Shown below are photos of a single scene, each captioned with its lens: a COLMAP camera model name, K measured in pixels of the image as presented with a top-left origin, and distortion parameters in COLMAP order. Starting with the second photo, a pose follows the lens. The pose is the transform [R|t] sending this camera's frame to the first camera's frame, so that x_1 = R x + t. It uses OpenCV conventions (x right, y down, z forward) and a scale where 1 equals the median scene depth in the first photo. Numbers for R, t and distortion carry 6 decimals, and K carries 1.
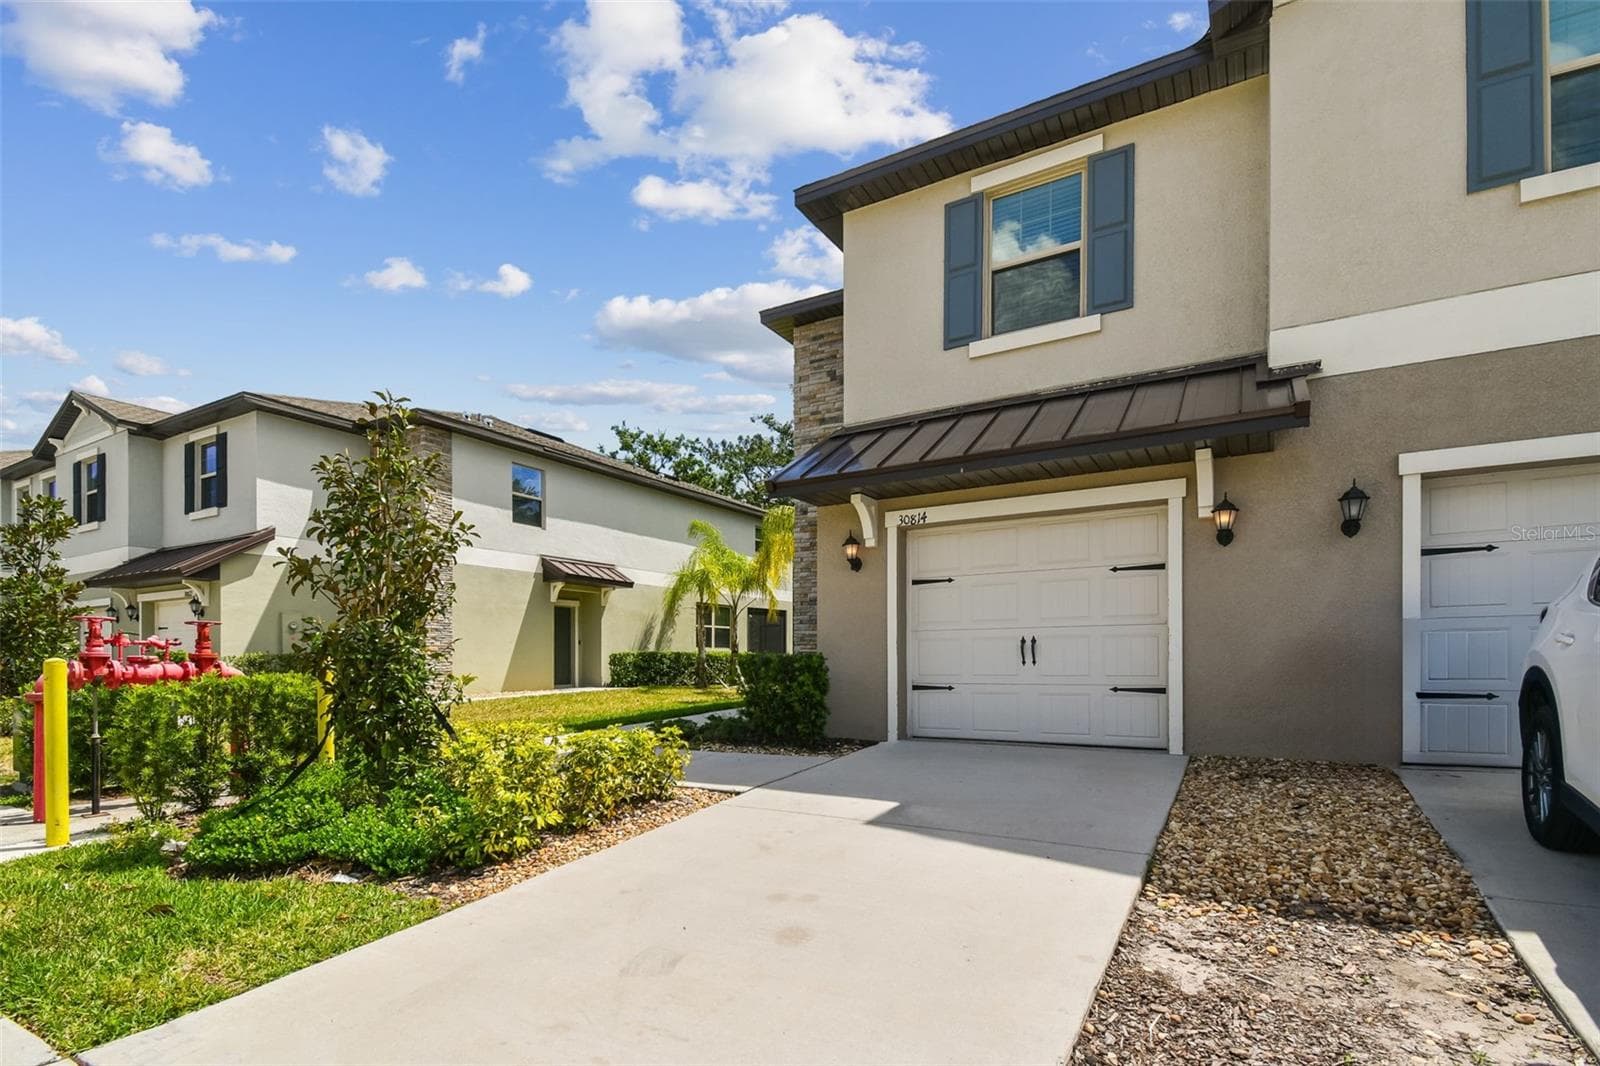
lens RADIAL K [[757.7, 0, 811.7], [0, 757.7, 658.4], [0, 0, 1]] dist [0.018582, -0.006364]
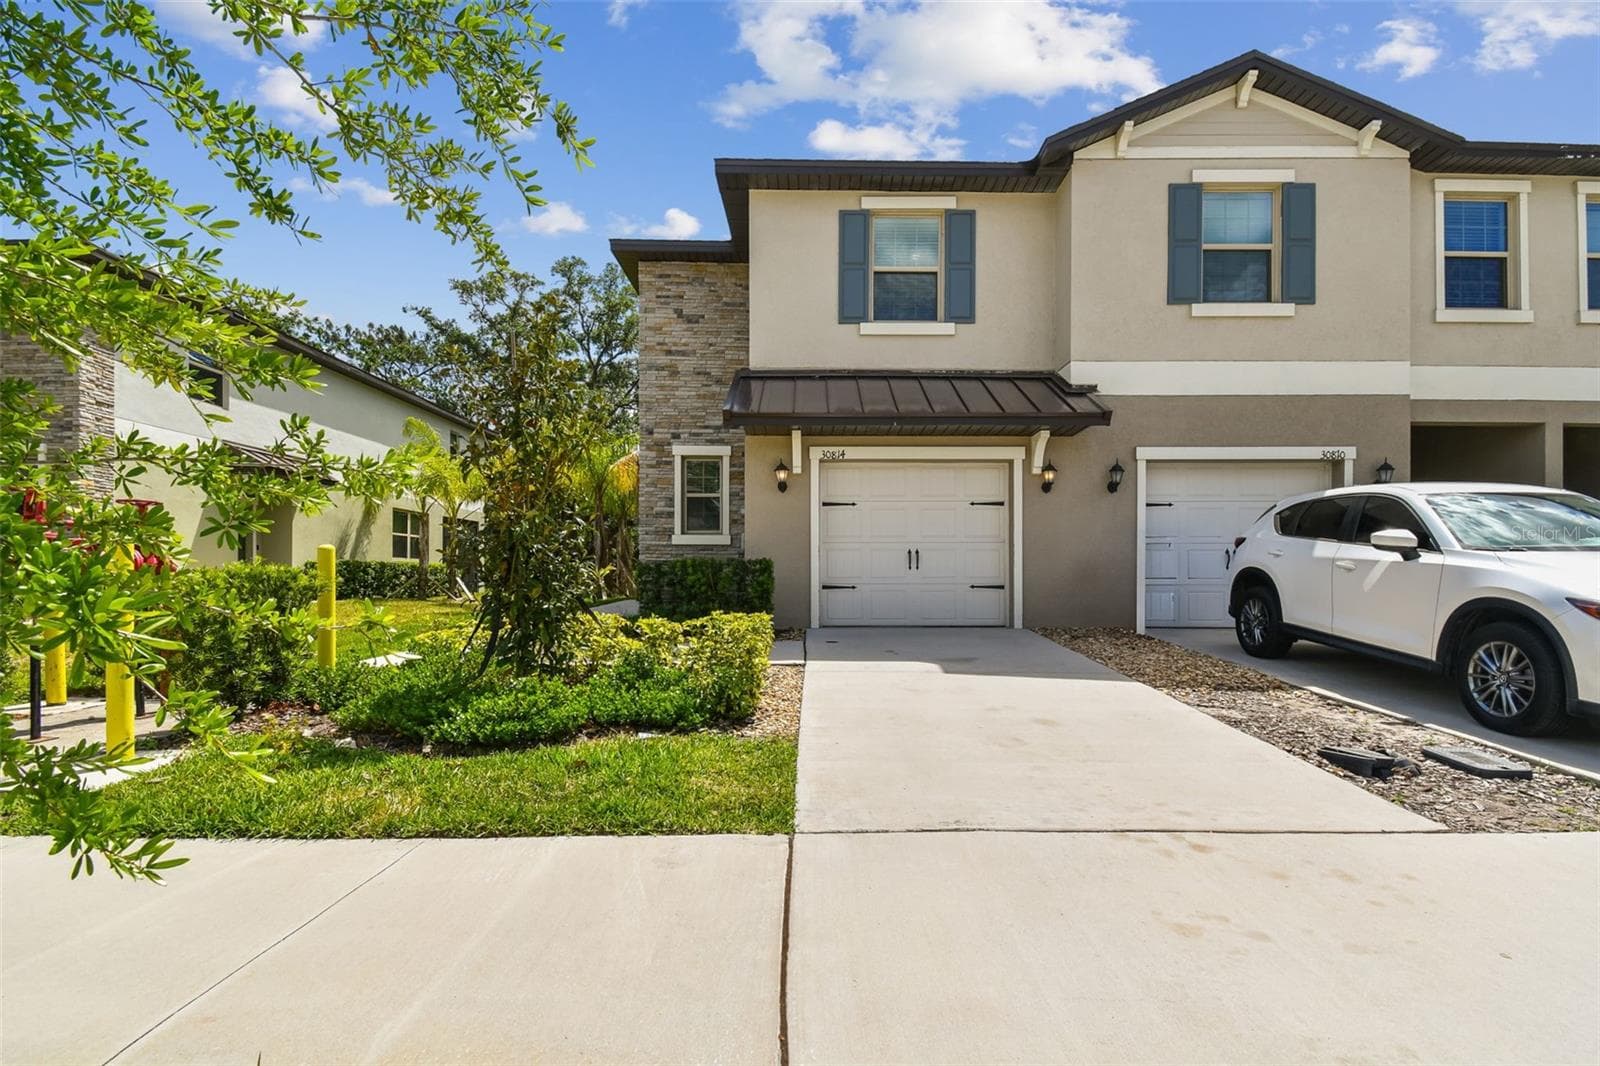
lens RADIAL K [[723.1, 0, 808.5], [0, 723.1, 574.6], [0, 0, 1]] dist [0.032599, -0.018885]
pose [[0.865352, 0.008764, 0.501088, -0.493764], [-0.007392, 0.999962, -0.004724, 0.023446], [-0.501110, 0.000384, 0.865384, -0.032505]]
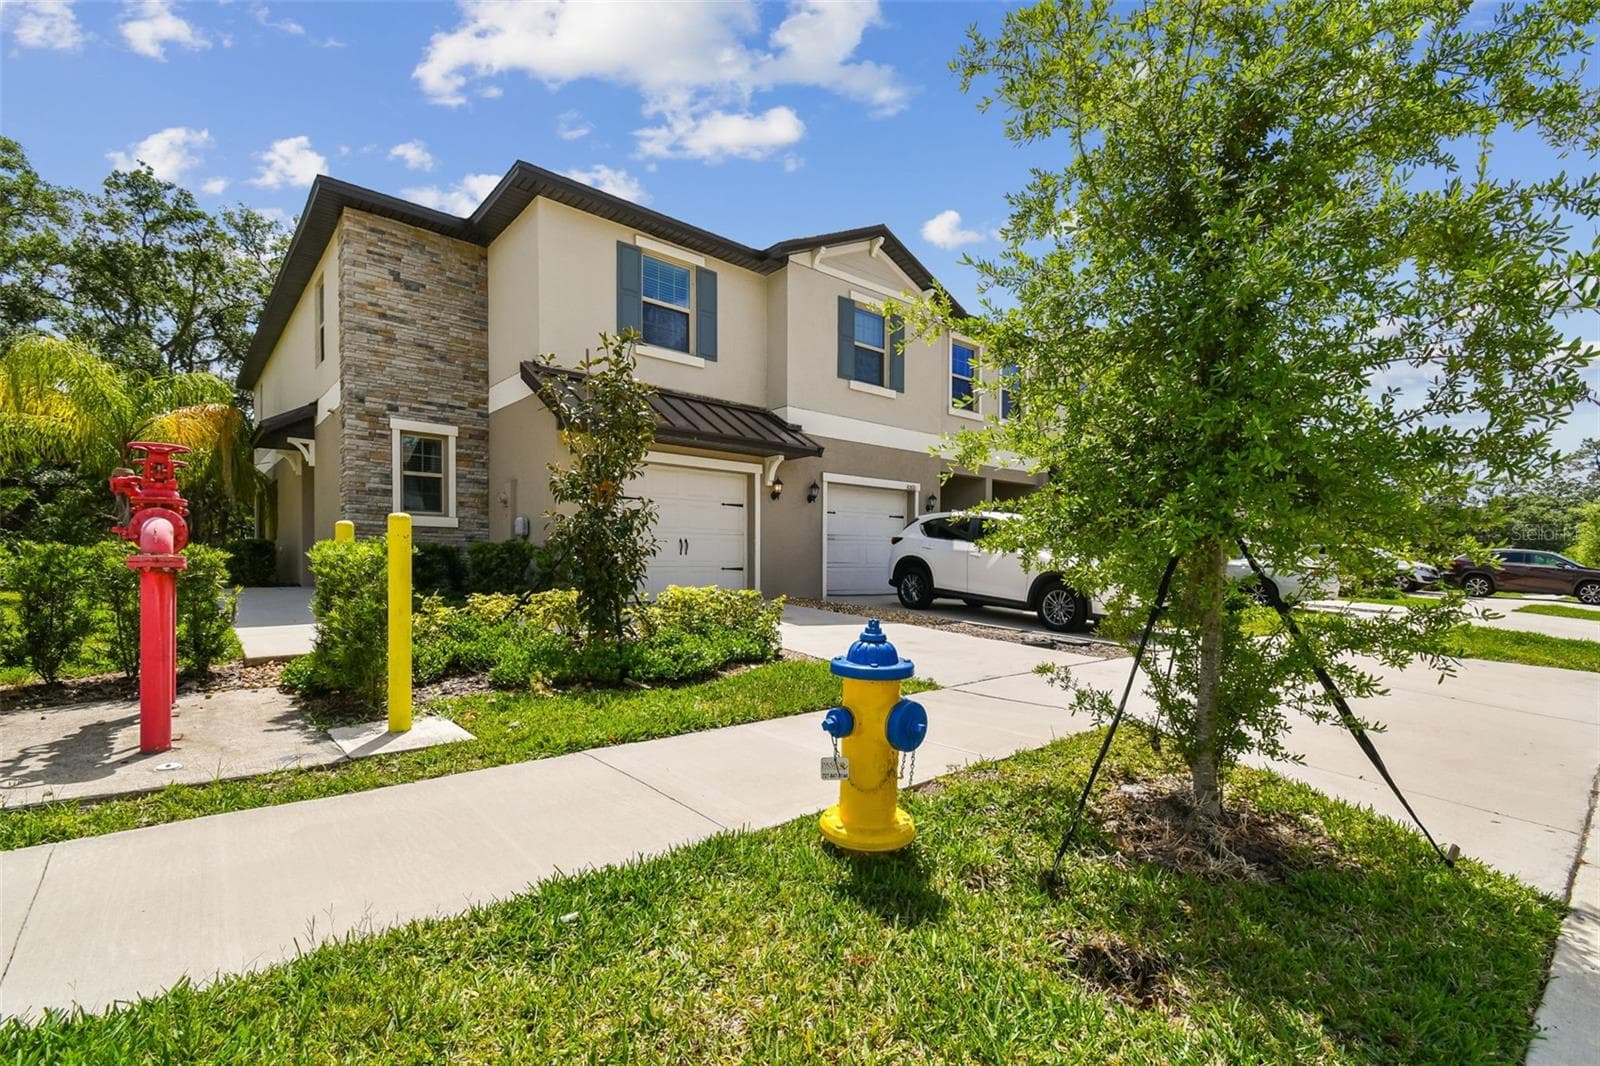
lens RADIAL K [[723.1, 0, 813.3], [0, 723.1, 574.3], [0, 0, 1]] dist [0.032599, -0.018885]
pose [[0.324162, -0.003164, 0.945996, -1.065324], [-0.006707, 0.999962, 0.005643, 0.038202], [-0.945978, -0.008174, 0.324128, 0.188649]]
